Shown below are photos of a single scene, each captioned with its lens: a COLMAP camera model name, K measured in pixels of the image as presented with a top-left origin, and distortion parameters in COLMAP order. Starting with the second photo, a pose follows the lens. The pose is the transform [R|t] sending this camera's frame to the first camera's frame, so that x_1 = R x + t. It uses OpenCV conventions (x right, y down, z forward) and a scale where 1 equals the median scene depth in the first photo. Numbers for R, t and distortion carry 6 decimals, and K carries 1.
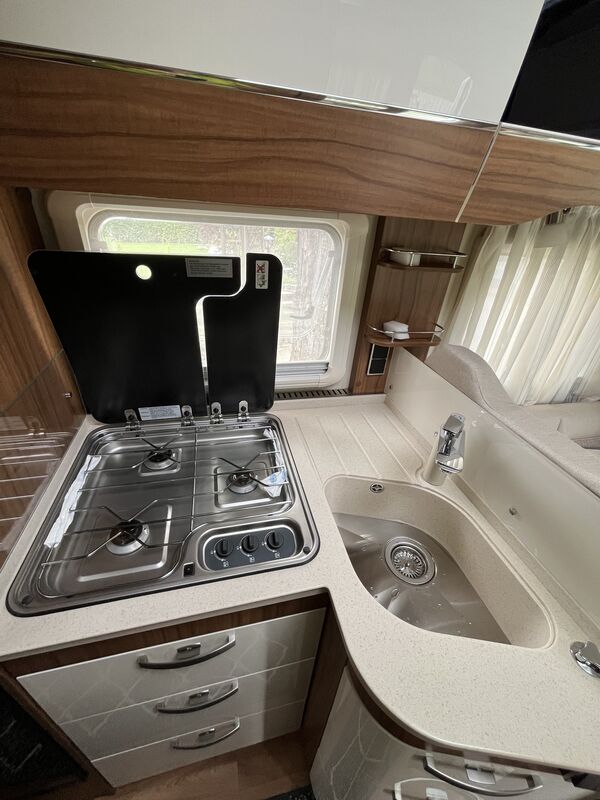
lens RADIAL K [[323.0, 0, 299.9], [0, 323.0, 395.5], [0, 0, 1]] dist [-0.000617, -0.000046]
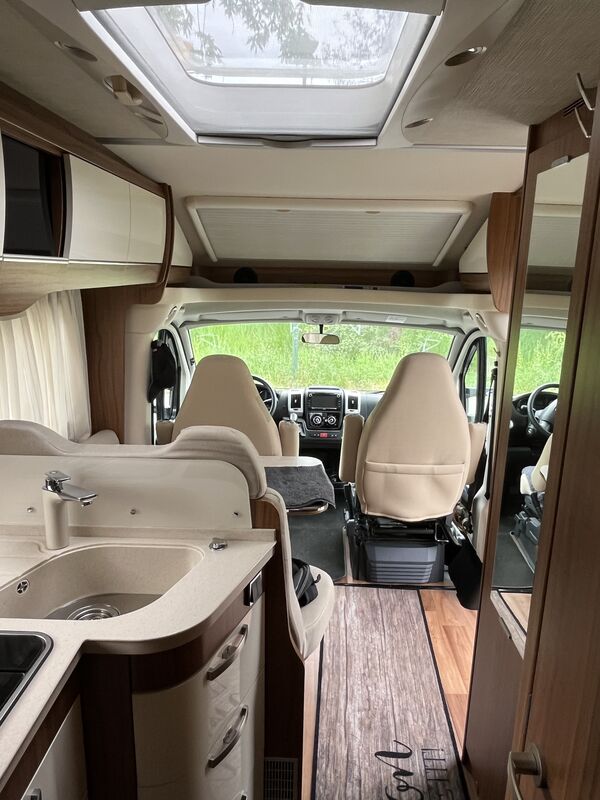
lens RADIAL K [[553.8, 0, 299.9], [0, 553.8, 399.9], [0, 0, 1]] dist [-0.000495, -0.000059]
pose [[0.255863, -0.275974, 0.926484, -1.016736], [0.475058, 0.870577, 0.128126, 0.011916], [-0.841935, 0.407351, 0.353852, -0.480624]]
